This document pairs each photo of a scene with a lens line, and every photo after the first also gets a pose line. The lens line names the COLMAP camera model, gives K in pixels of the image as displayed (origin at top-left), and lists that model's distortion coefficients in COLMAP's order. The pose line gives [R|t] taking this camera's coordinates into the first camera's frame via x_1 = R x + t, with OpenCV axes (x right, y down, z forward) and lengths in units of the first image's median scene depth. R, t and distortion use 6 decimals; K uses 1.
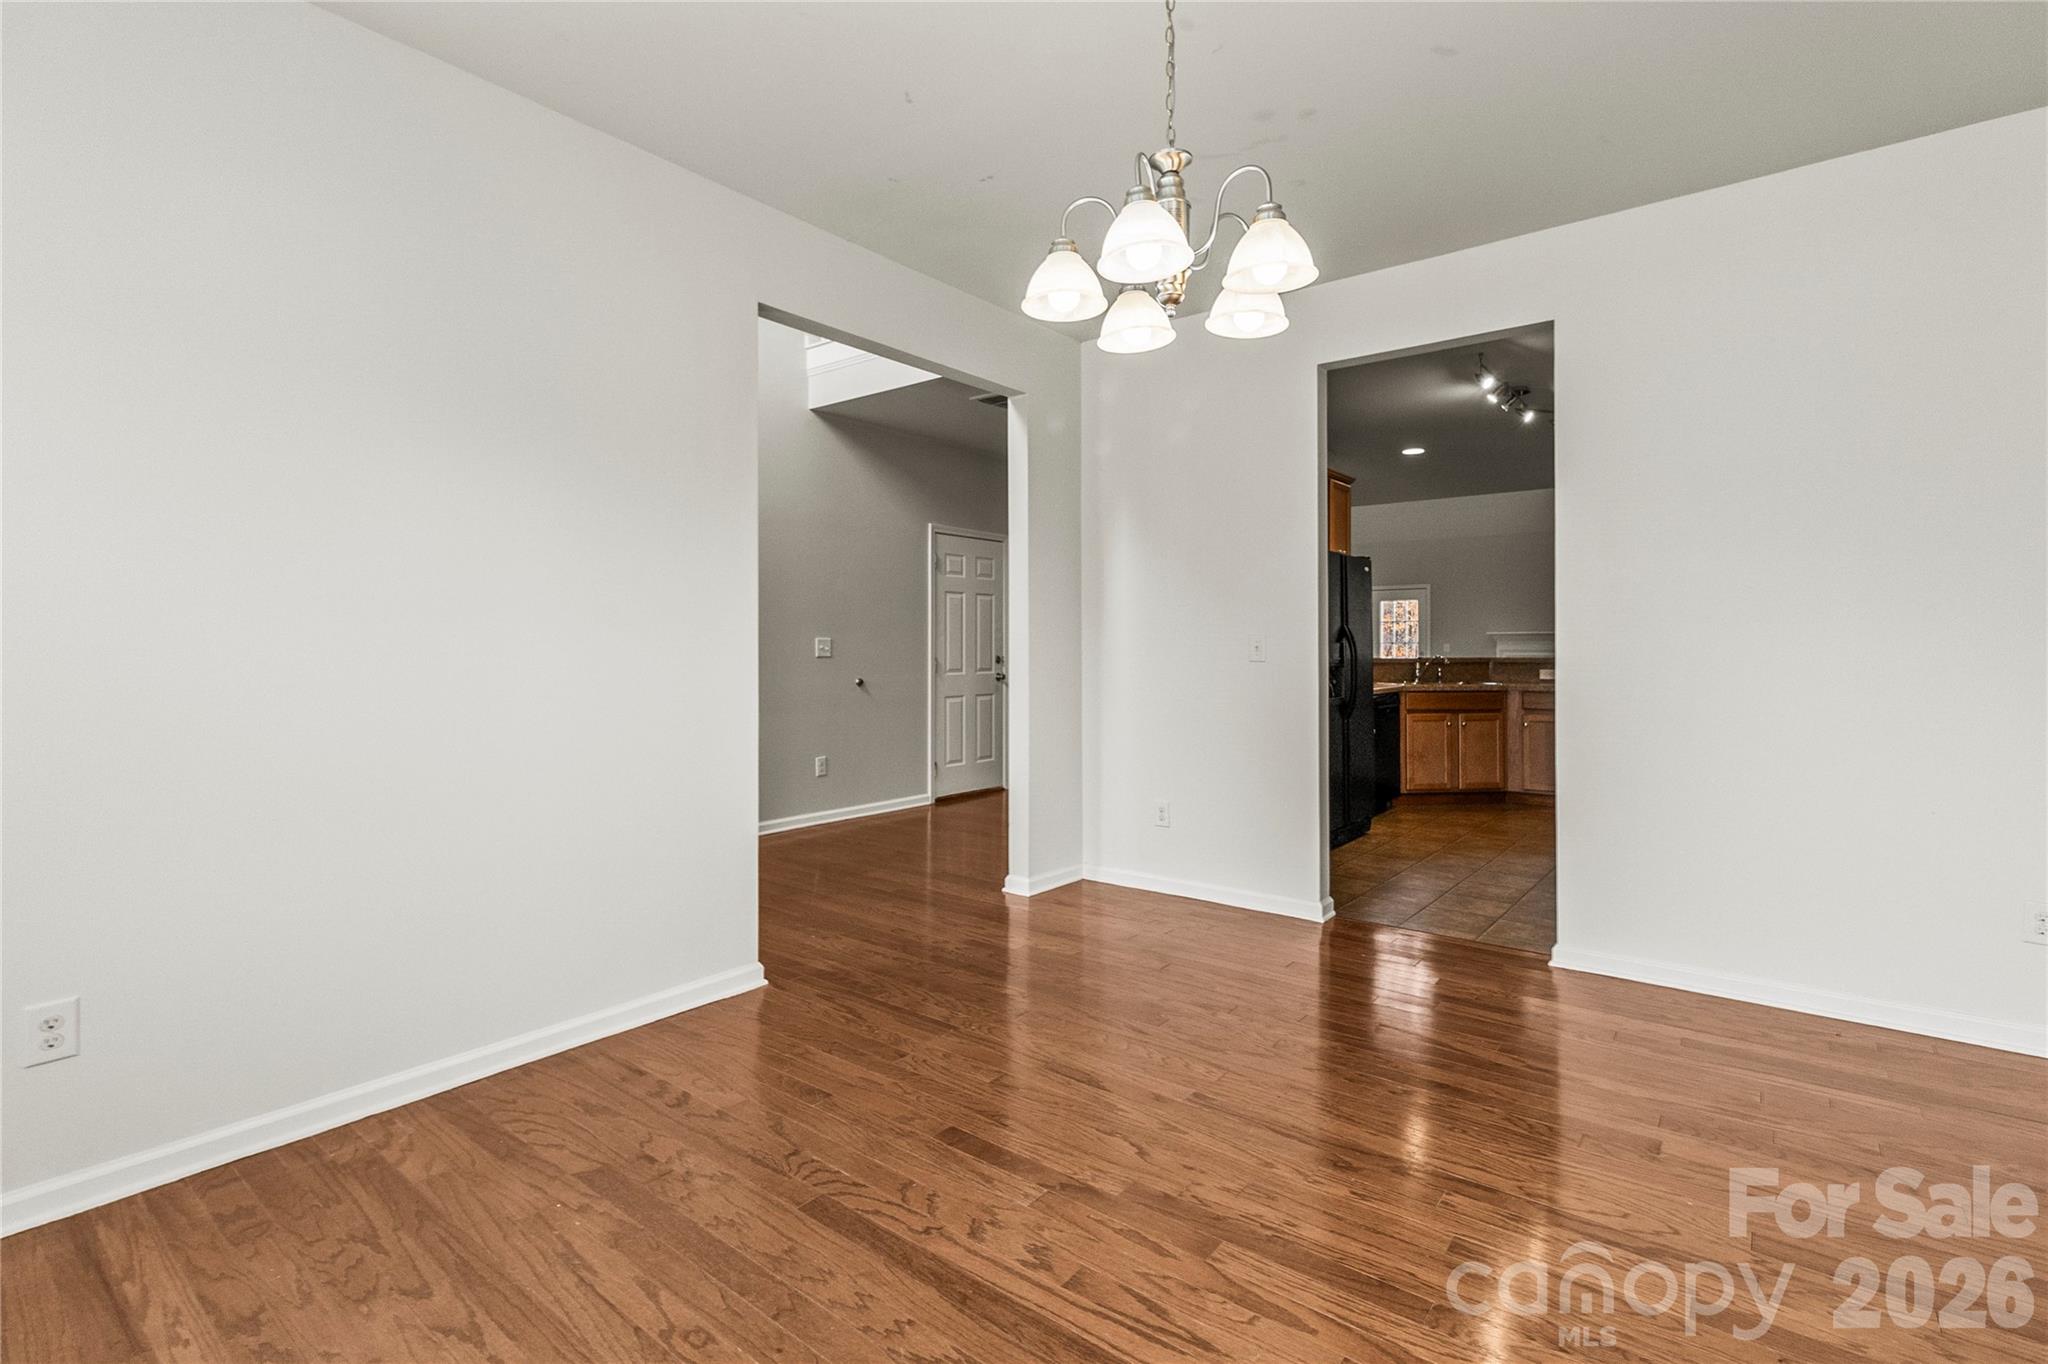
lens RADIAL K [[946.6, 0, 1049.9], [0, 946.6, 641.5], [0, 0, 1]] dist [0.002859, -0.000980]
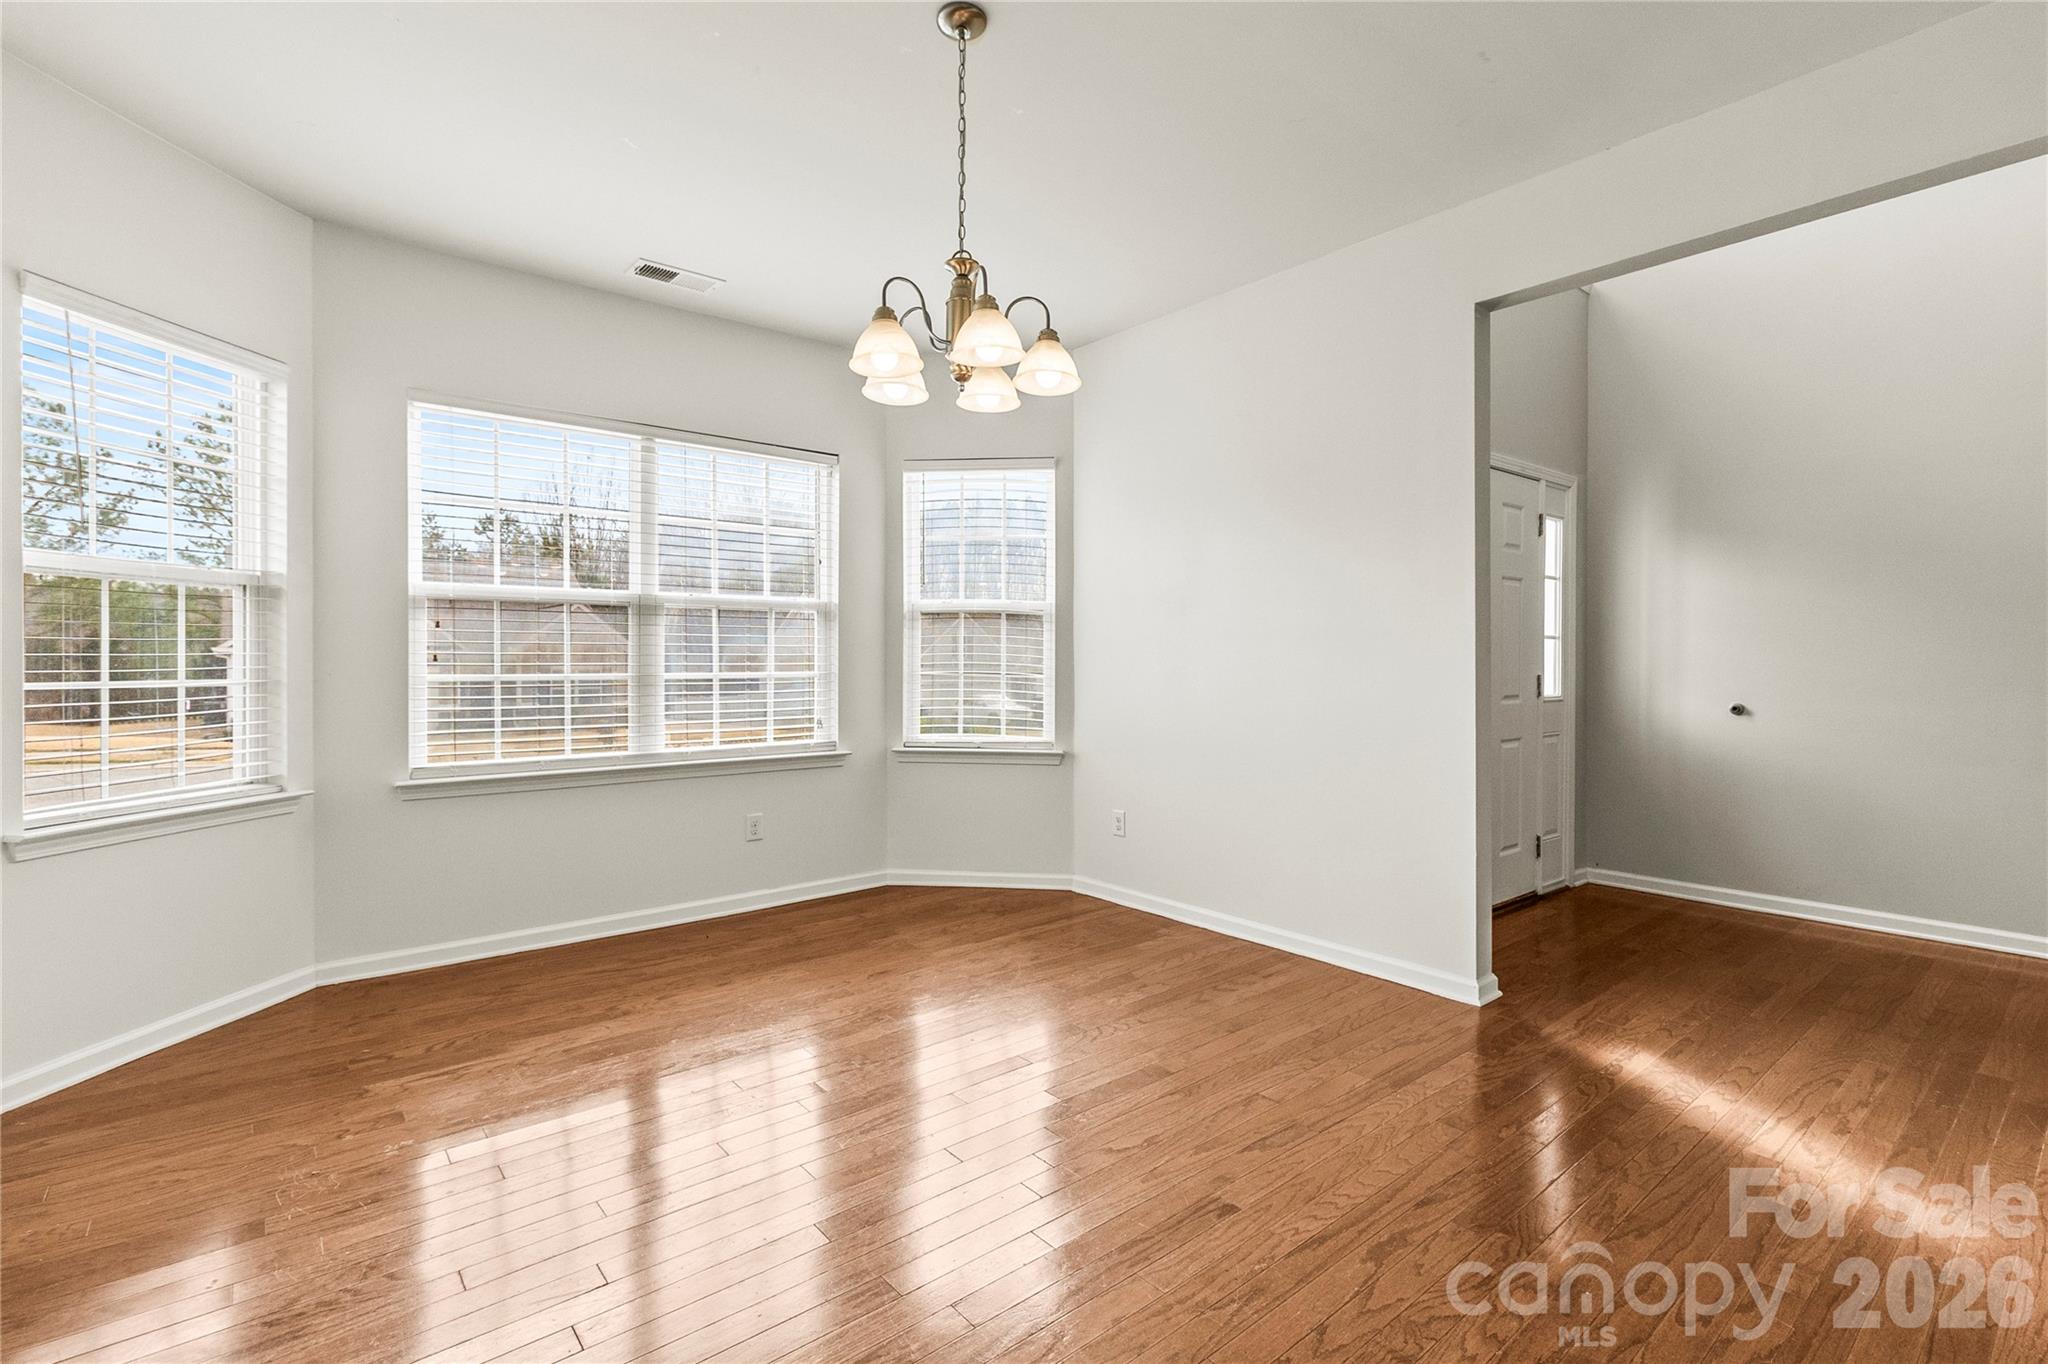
lens RADIAL K [[946.6, 0, 1031.9], [0, 946.6, 673.4], [0, 0, 1]] dist [0.002859, -0.000980]
pose [[-0.228637, 0.014428, -0.973405, 0.906760], [0.009231, 0.999877, 0.012652, 0.002847], [0.973468, -0.006093, -0.228742, 0.937870]]
